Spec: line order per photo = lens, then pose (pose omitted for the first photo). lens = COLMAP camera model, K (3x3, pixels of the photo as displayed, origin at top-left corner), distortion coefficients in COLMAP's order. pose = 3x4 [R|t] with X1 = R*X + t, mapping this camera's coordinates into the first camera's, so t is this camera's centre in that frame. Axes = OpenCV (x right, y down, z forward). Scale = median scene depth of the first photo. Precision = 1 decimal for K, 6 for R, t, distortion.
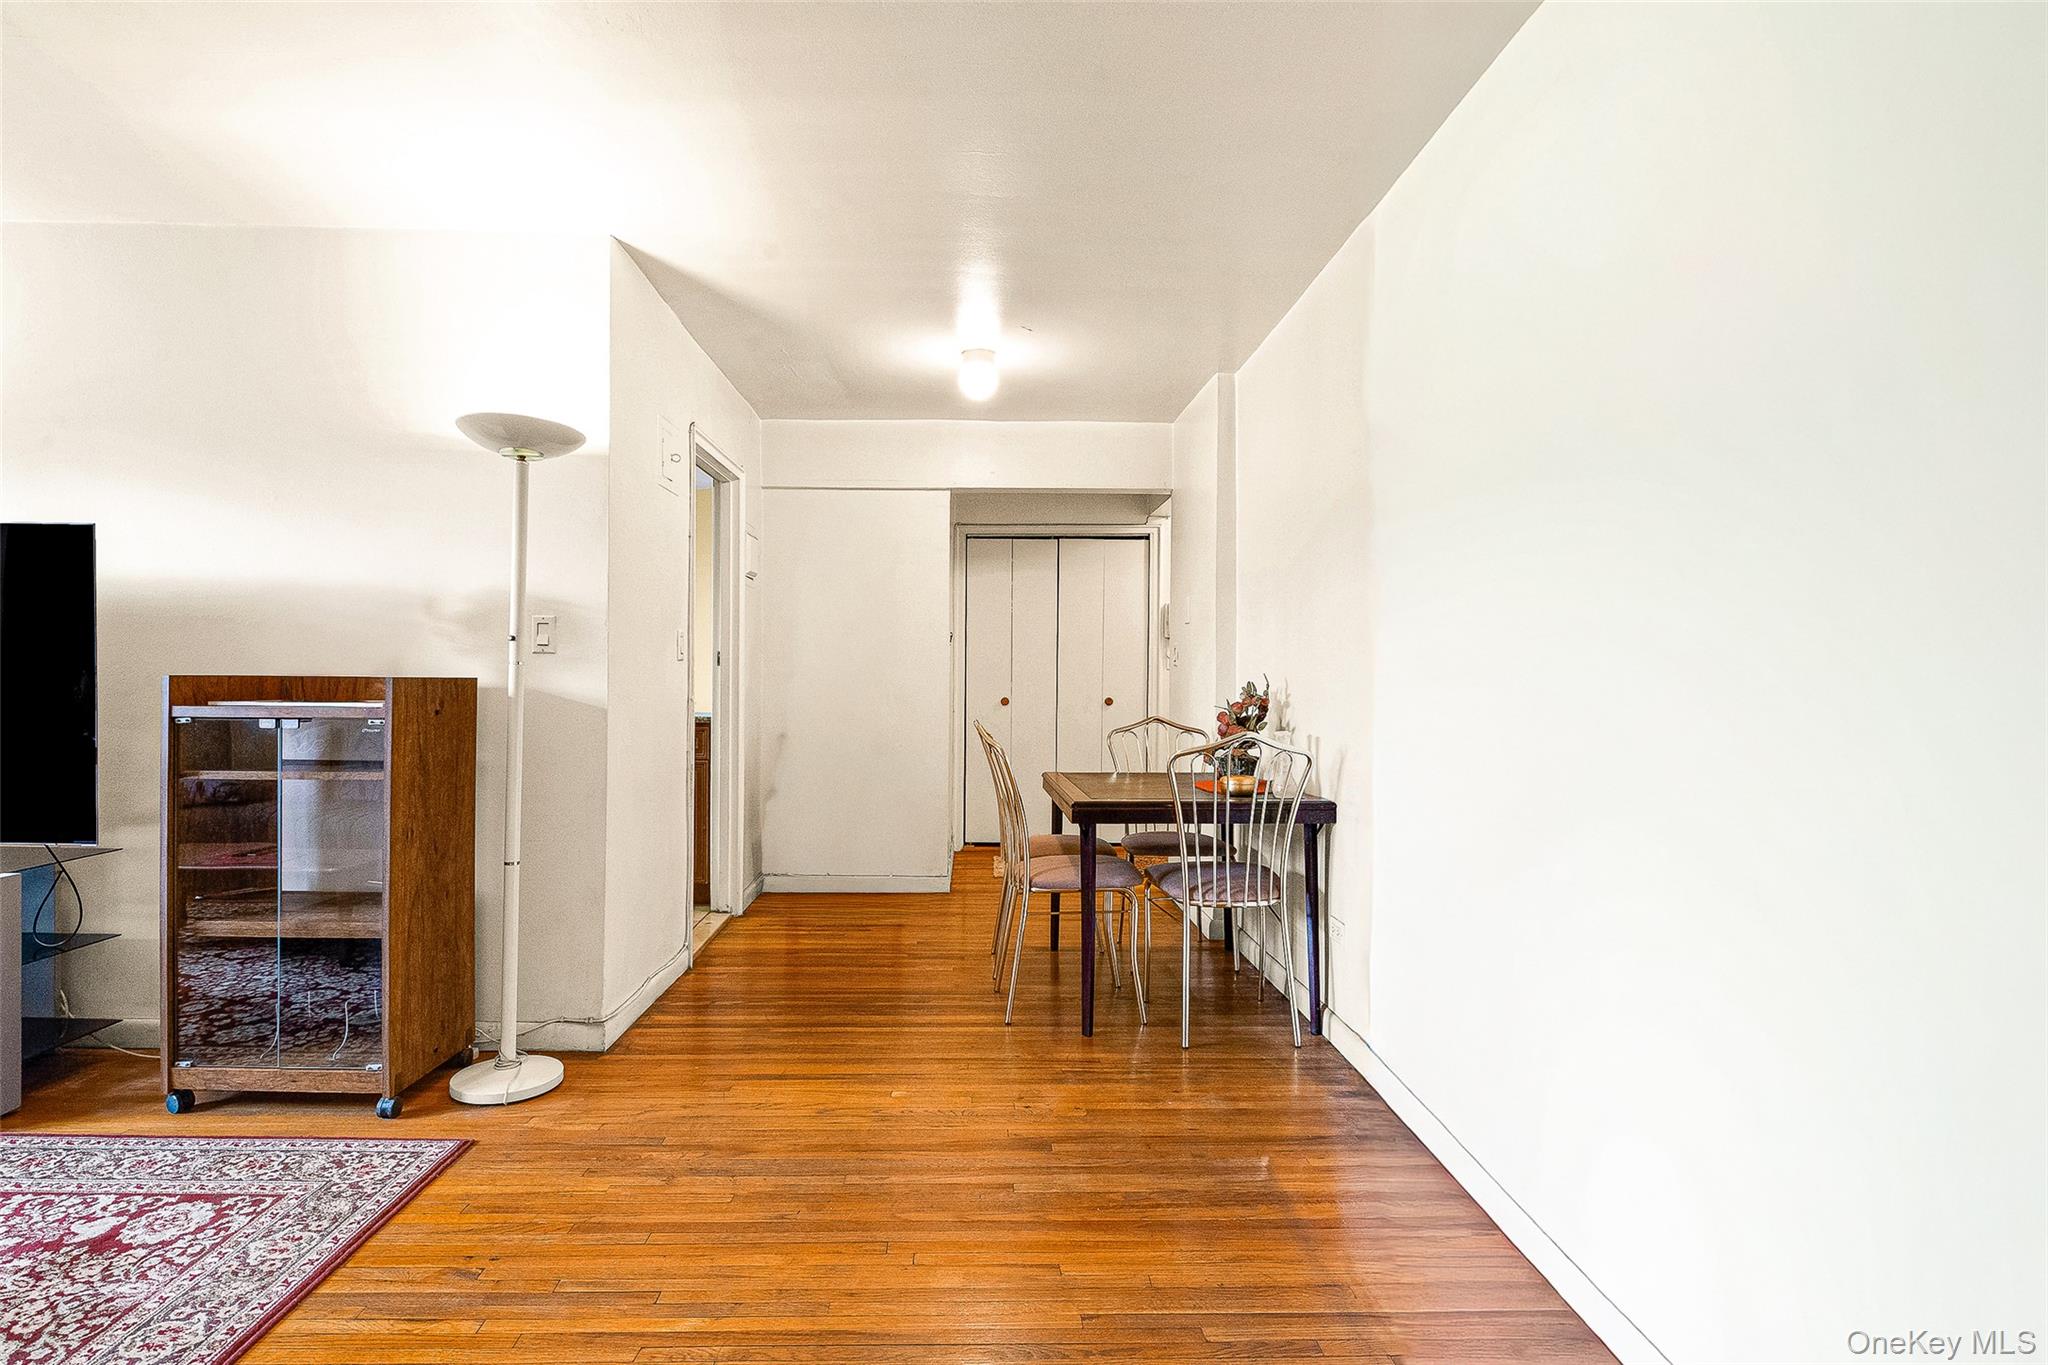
lens RADIAL K [[1002.0, 0, 941.5], [0, 1002.0, 686.3], [0, 0, 1]] dist [0.012702, -0.007253]
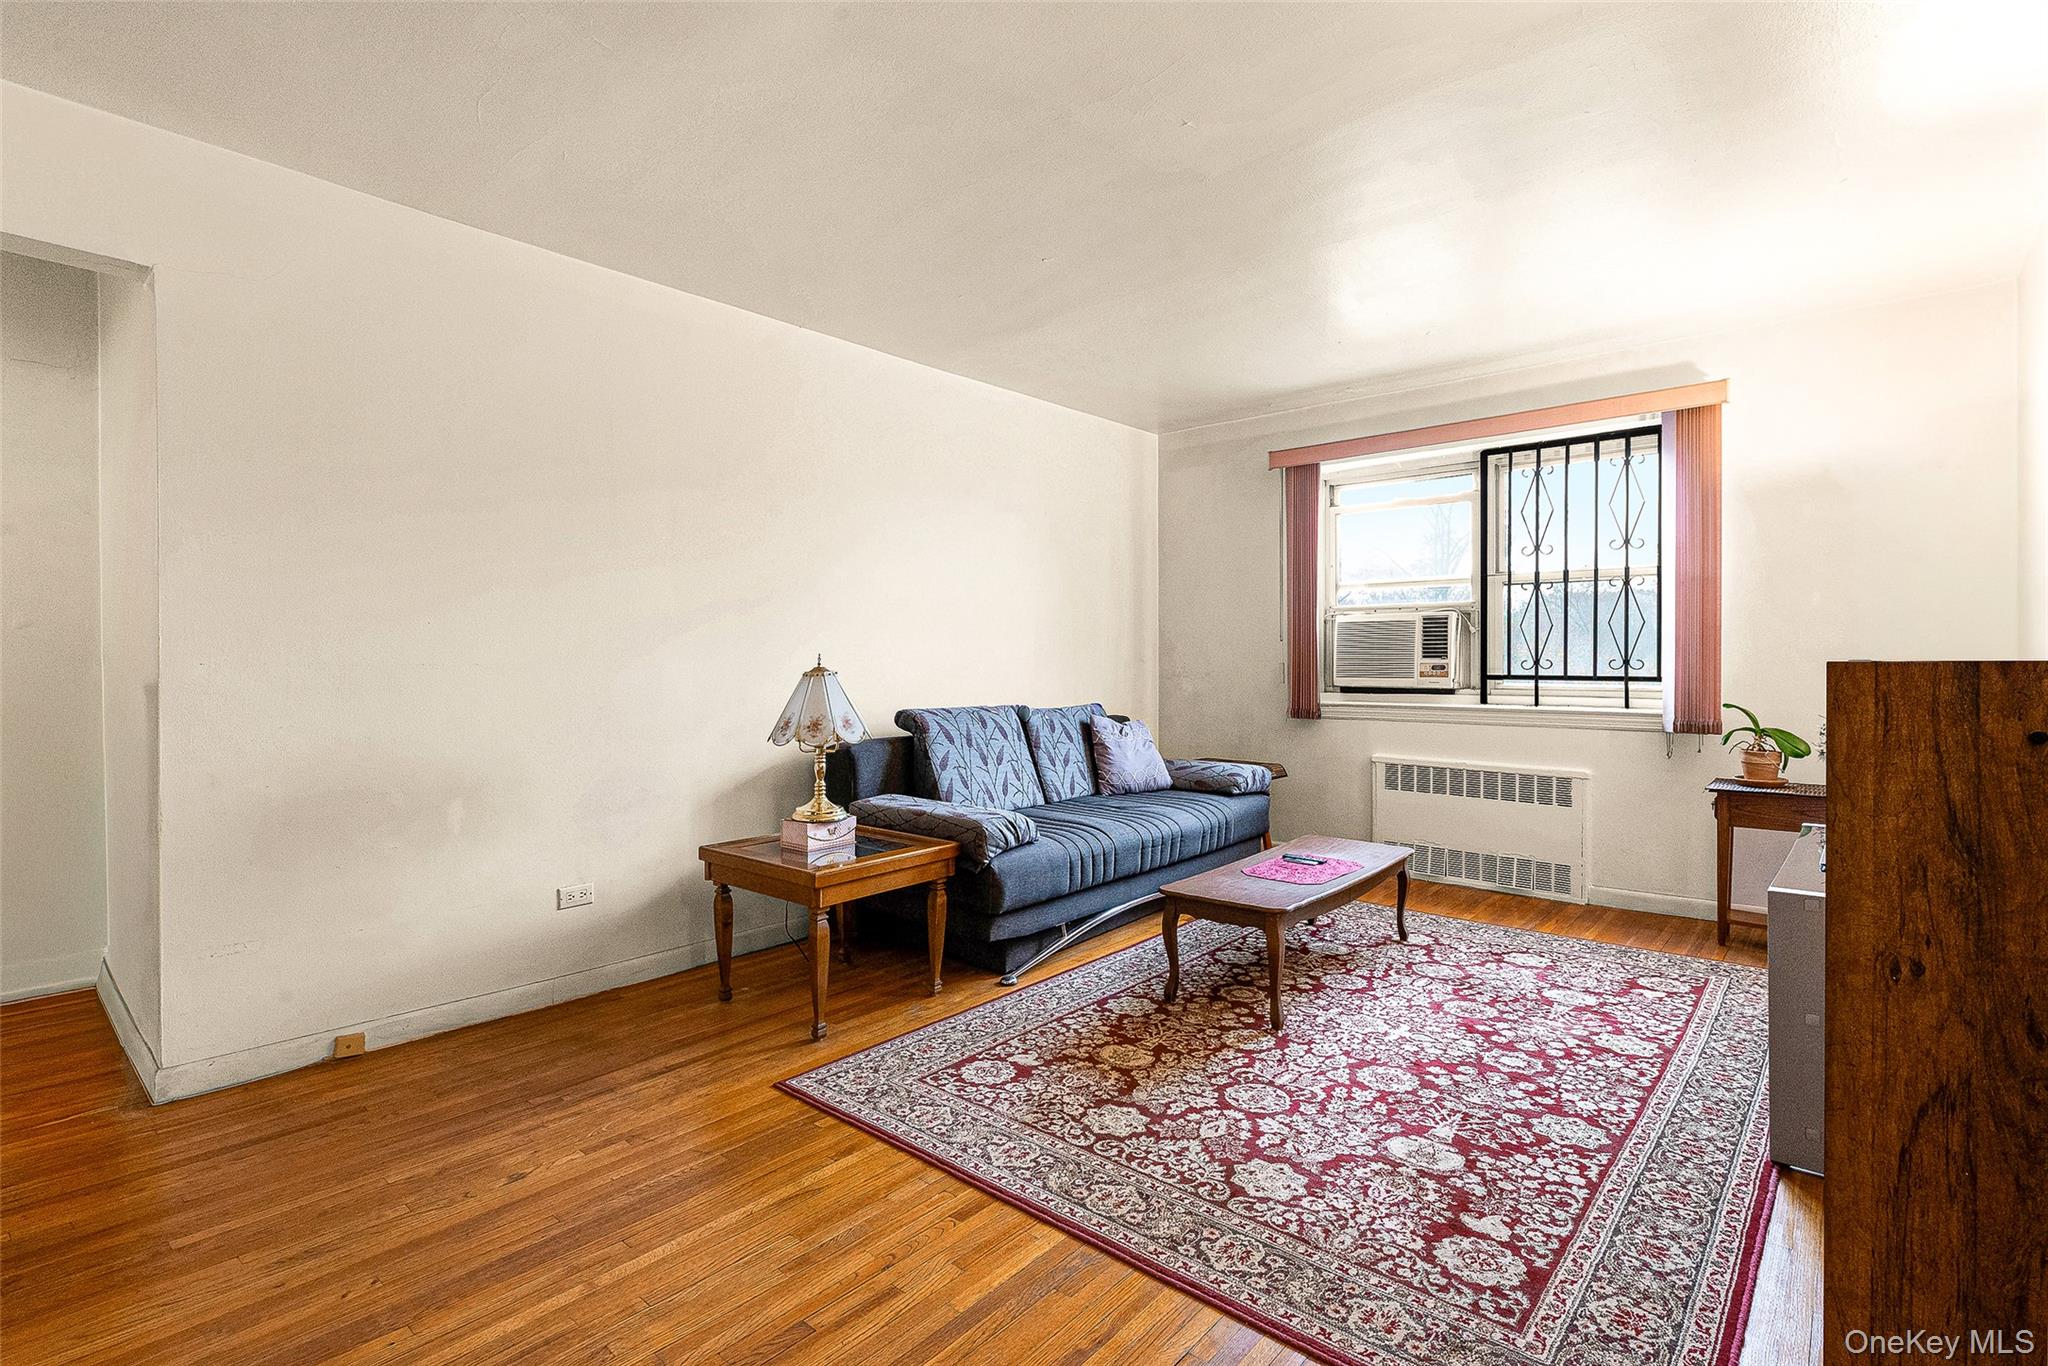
lens RADIAL K [[960.4, 0, 1020.3], [0, 960.4, 676.7], [0, 0, 1]] dist [0.019237, -0.009841]
pose [[-0.632794, 0.007623, -0.774283, 0.117349], [-0.007013, 0.999854, 0.015575, -0.005037], [0.774289, 0.015286, -0.632648, 0.842112]]
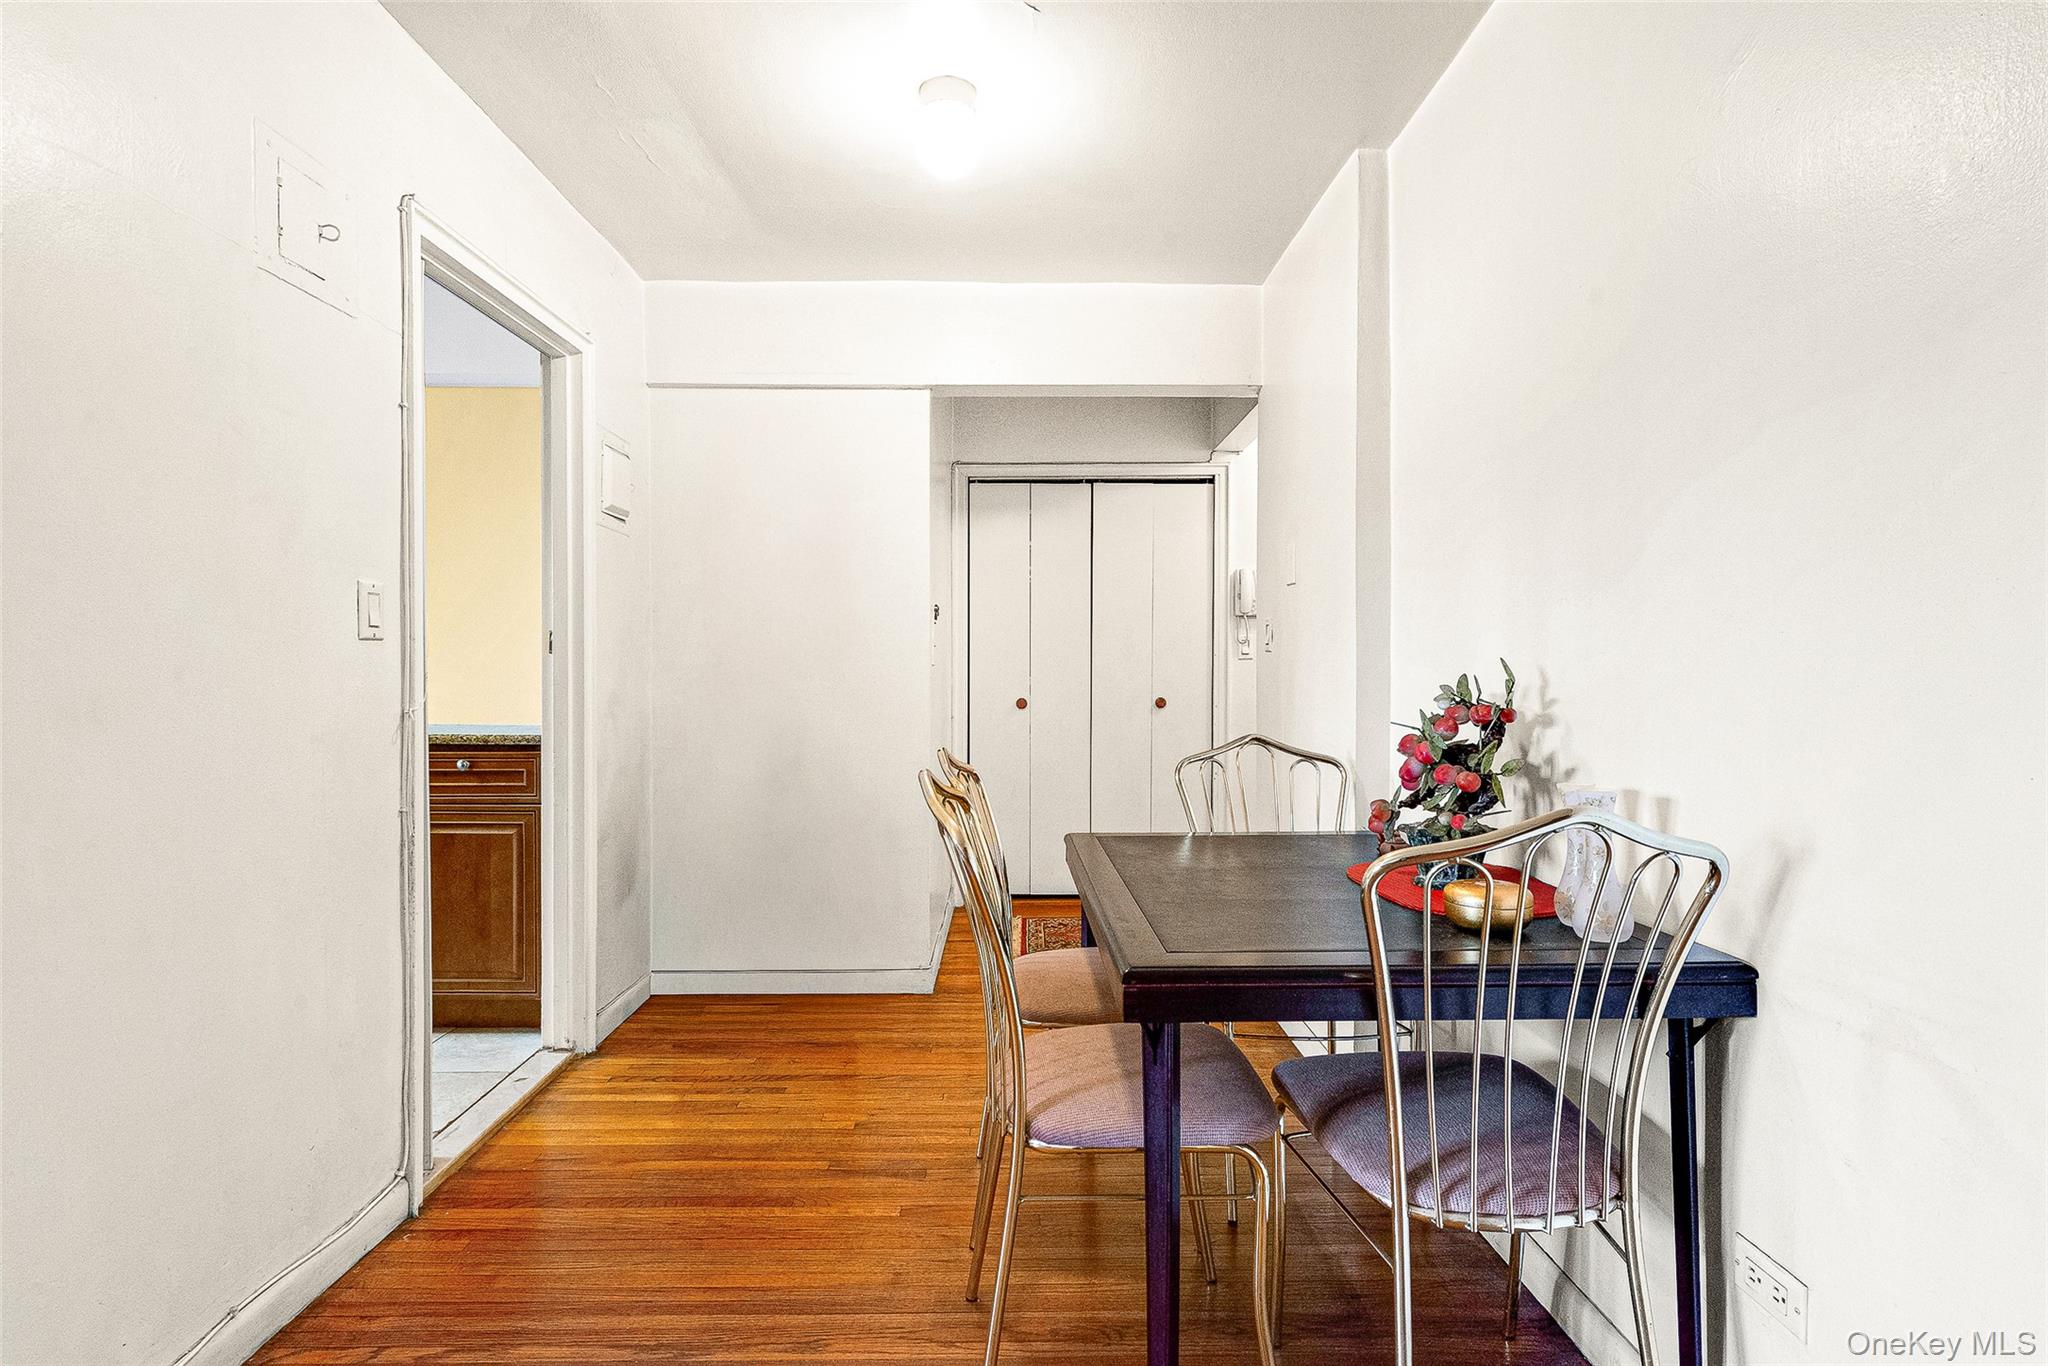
lens RADIAL K [[960.4, 0, 1020.3], [0, 960.4, 676.7], [0, 0, 1]] dist [0.019237, -0.009841]
pose [[0.999172, -0.005809, 0.040258, 0.072027], [0.005988, 0.999973, -0.004327, -0.003805], [-0.040232, 0.004565, 0.999180, 0.613507]]
